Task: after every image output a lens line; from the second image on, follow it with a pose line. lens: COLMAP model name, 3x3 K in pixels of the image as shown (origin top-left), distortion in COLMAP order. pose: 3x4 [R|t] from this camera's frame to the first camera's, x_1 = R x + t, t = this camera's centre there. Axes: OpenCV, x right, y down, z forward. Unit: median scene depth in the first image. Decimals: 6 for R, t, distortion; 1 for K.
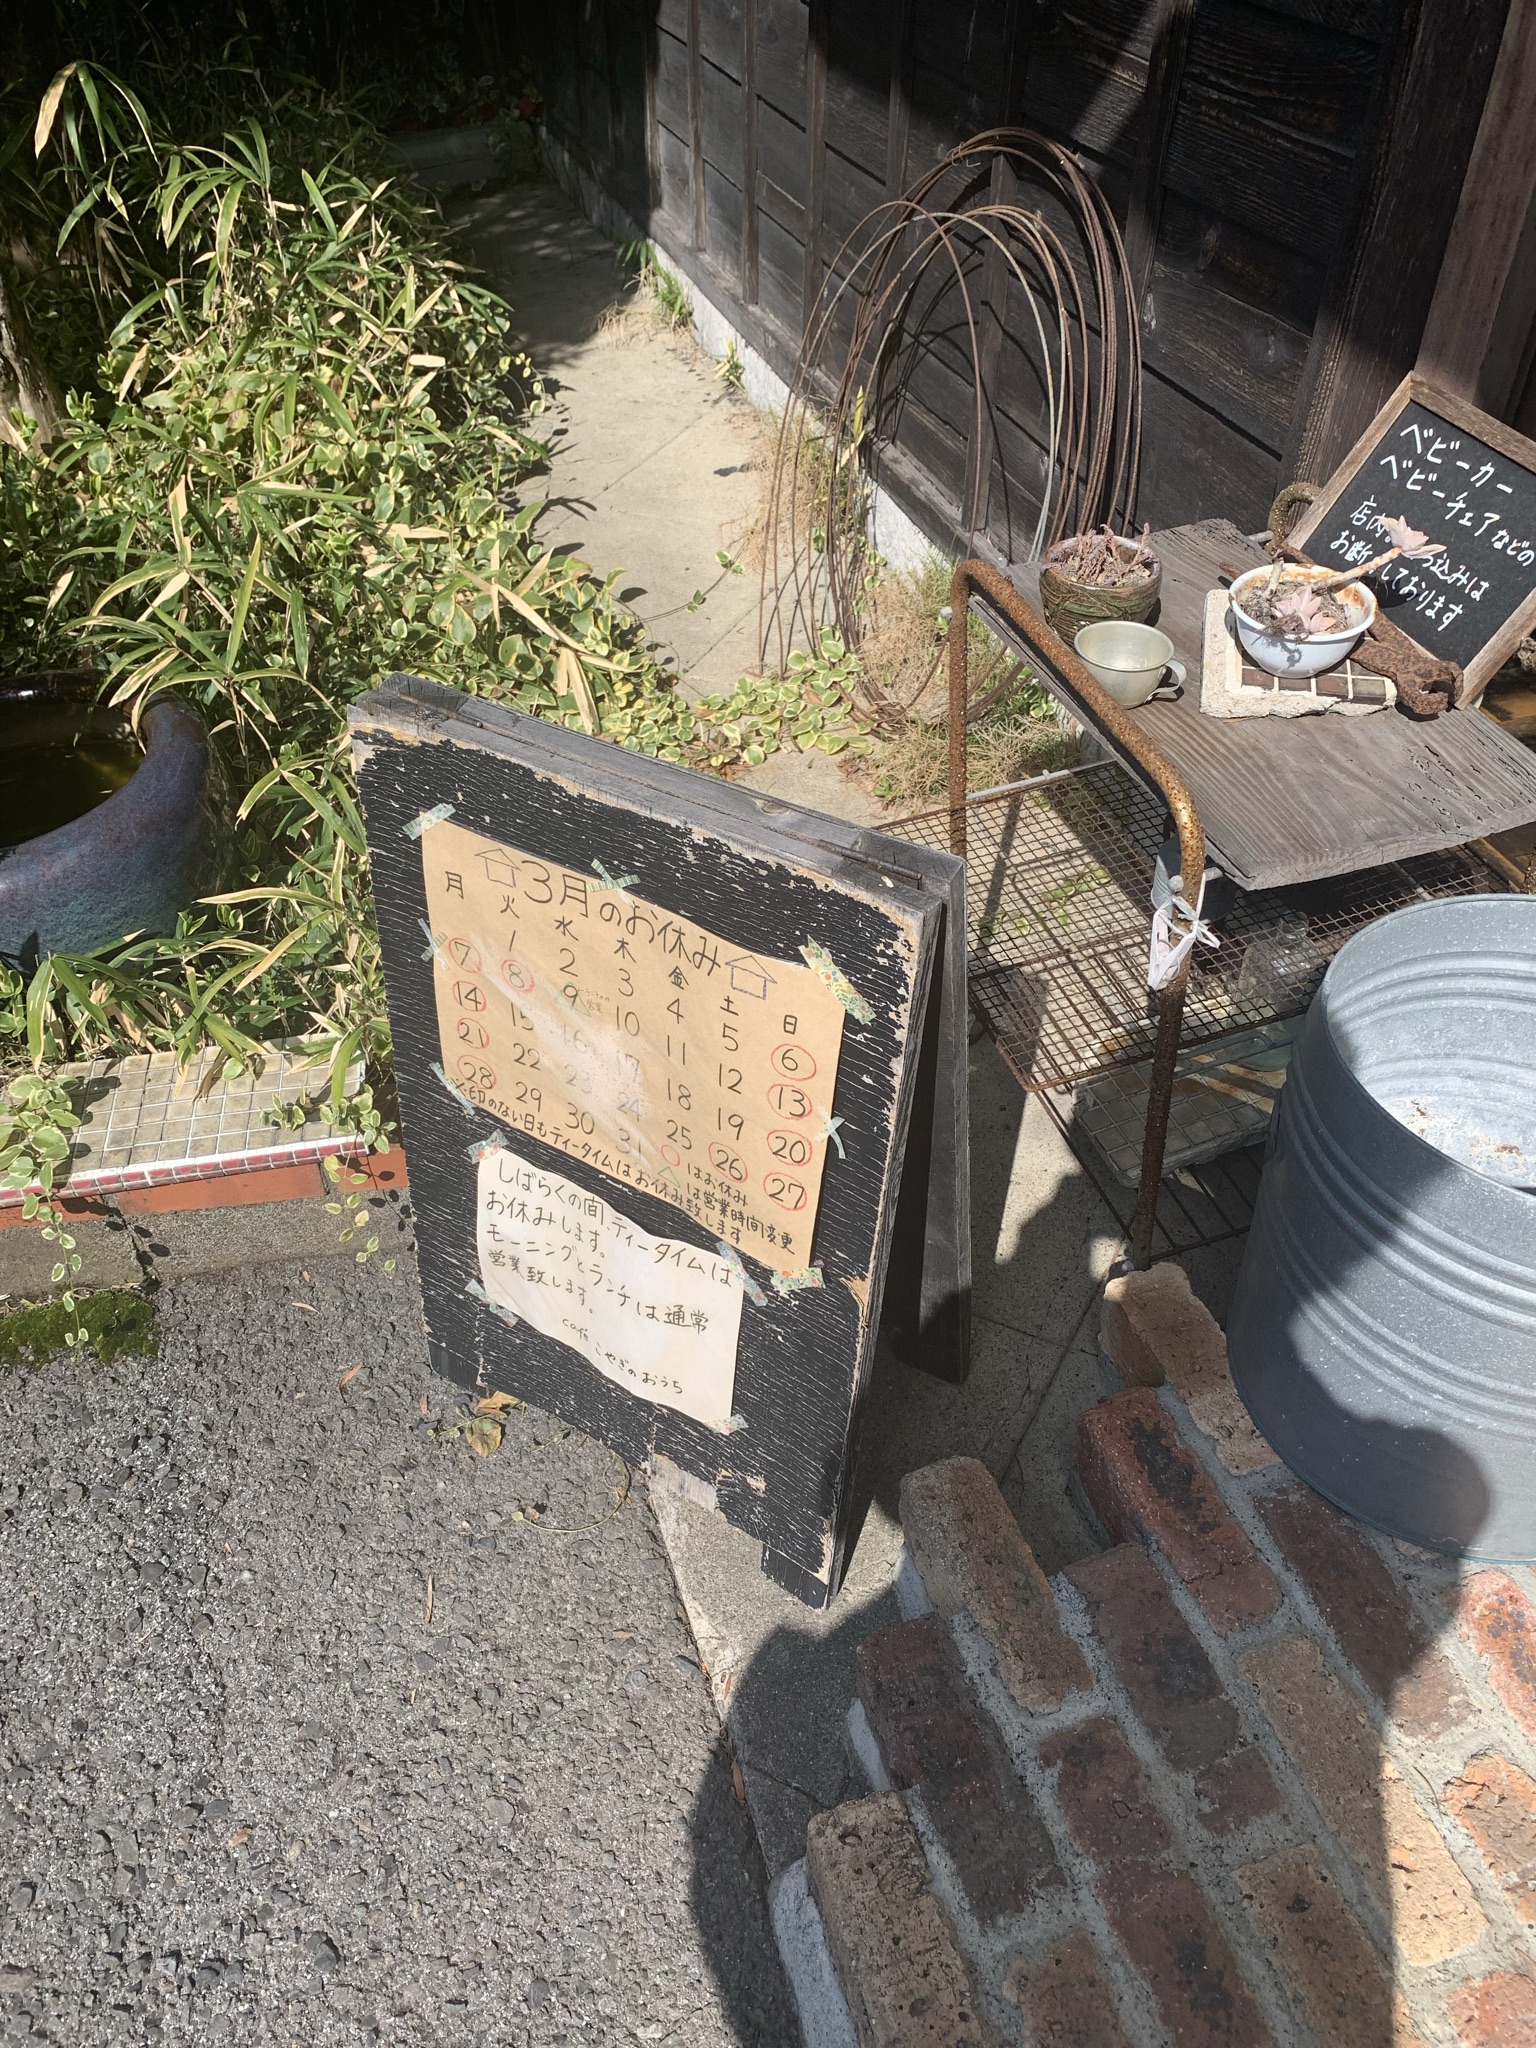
lens RADIAL K [[1600.2, 0, 766.5], [0, 1600.2, 1009.5], [0, 0, 1]] dist [0.032302, -0.000041]
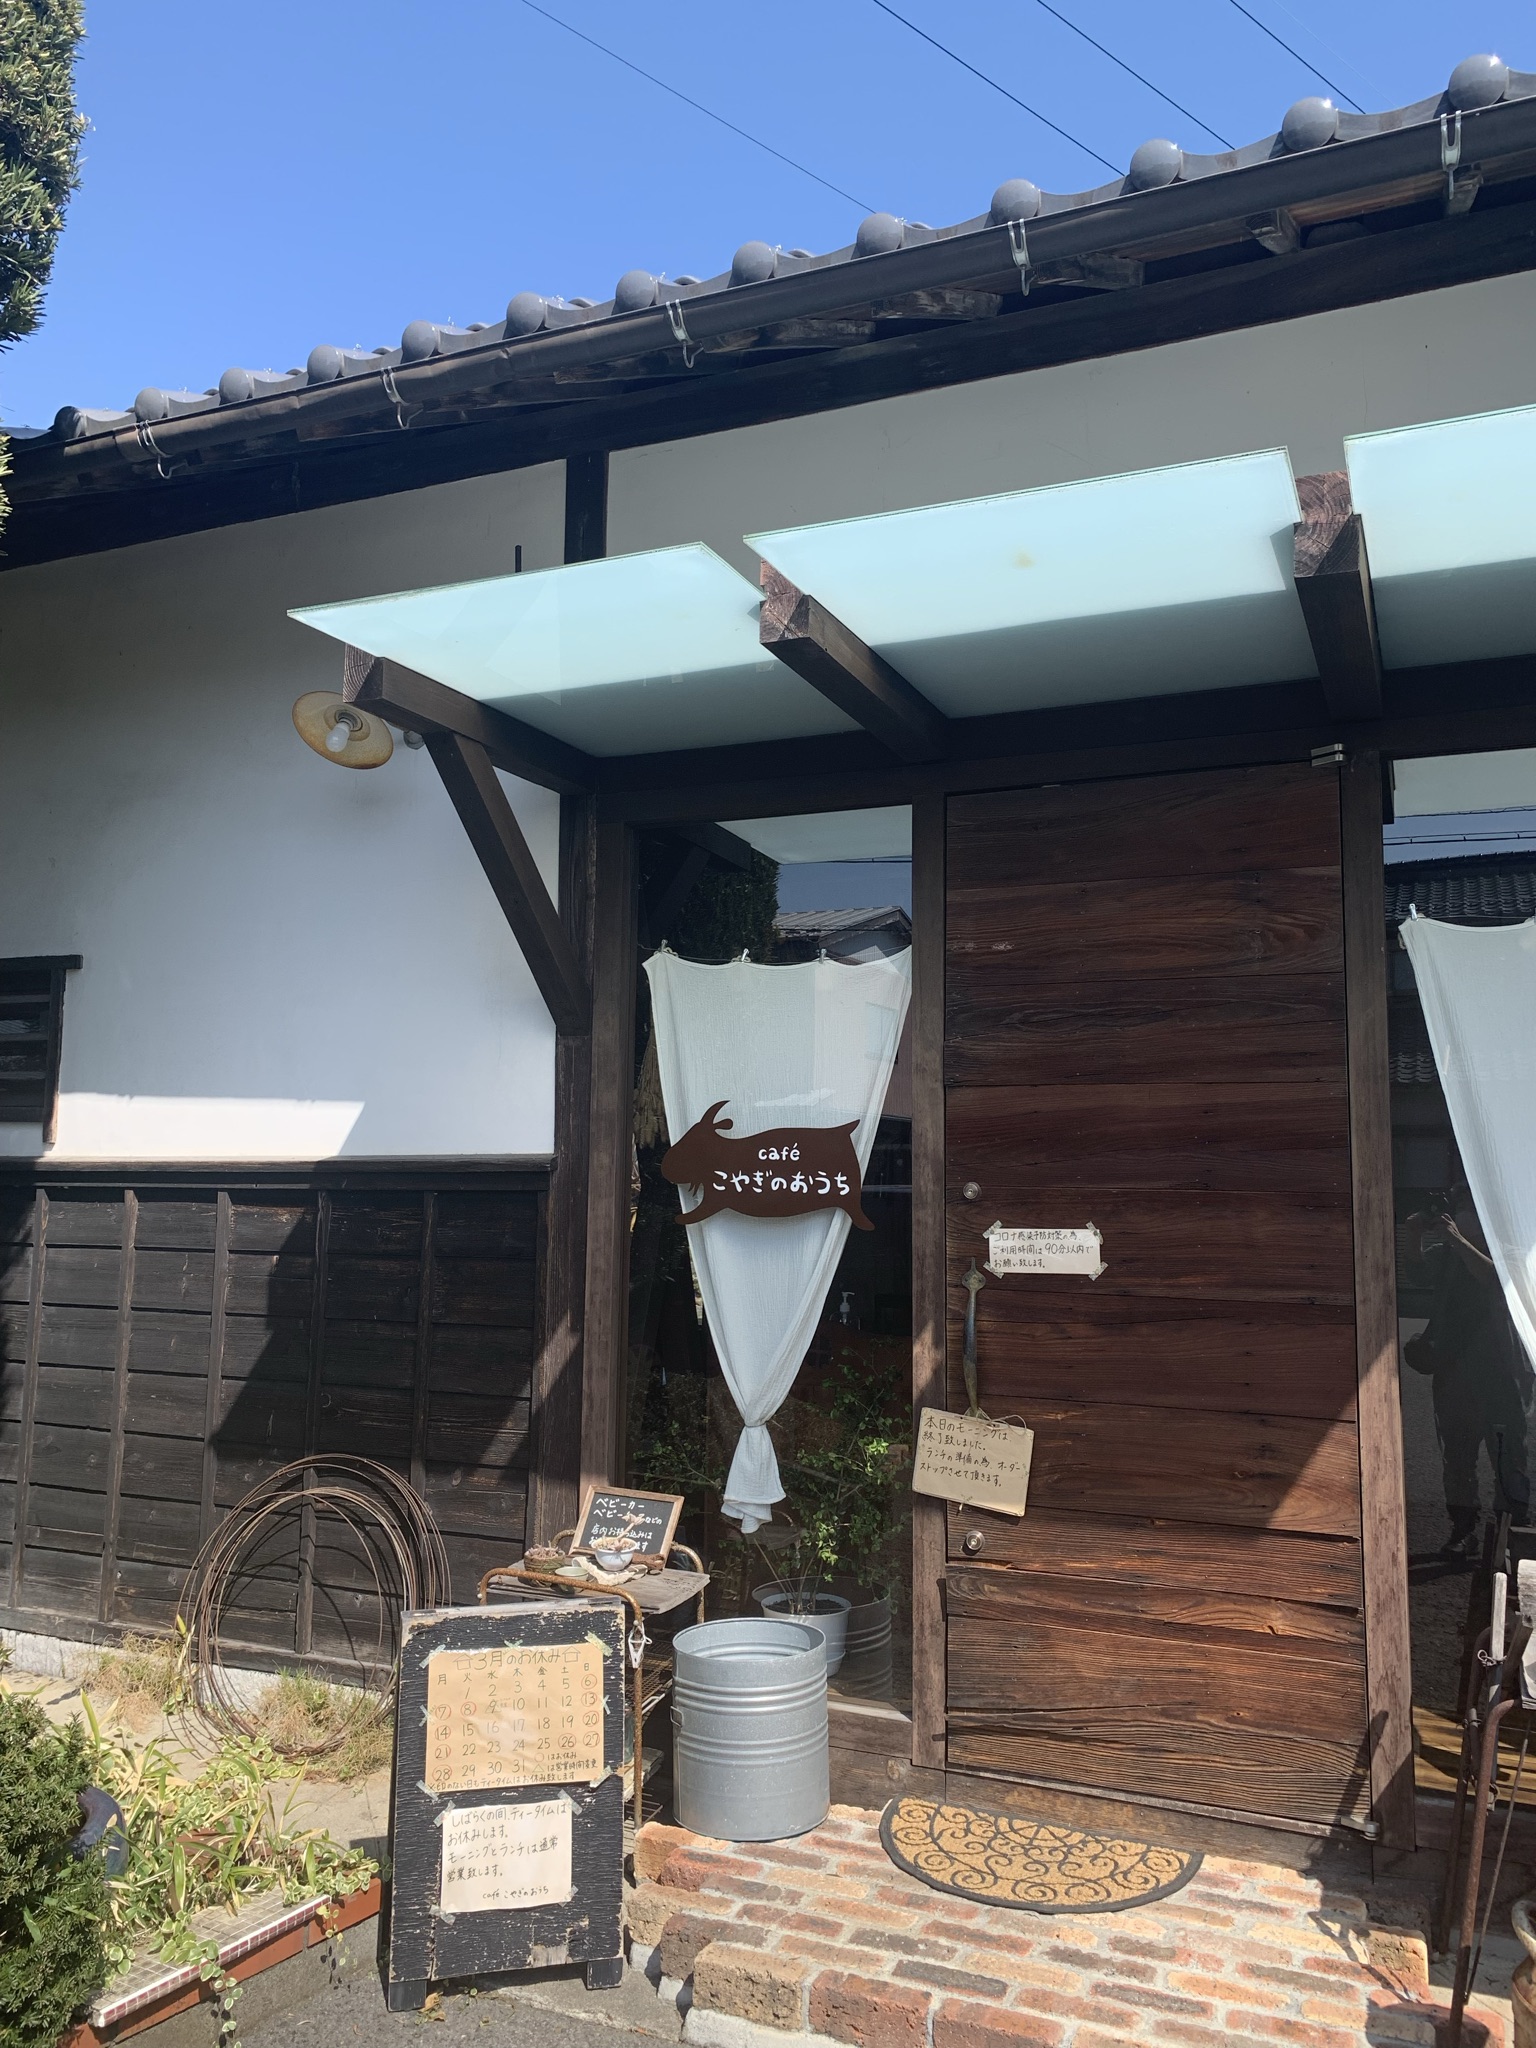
lens RADIAL K [[1600.2, 0, 772.6], [0, 1600.2, 1019.3], [0, 0, 1]] dist [0.032302, -0.000041]
pose [[0.679566, 0.064113, 0.730807, -1.894620], [0.476622, 0.718706, -0.506254, 0.774291], [-0.557693, 0.692352, 0.457851, -1.361170]]
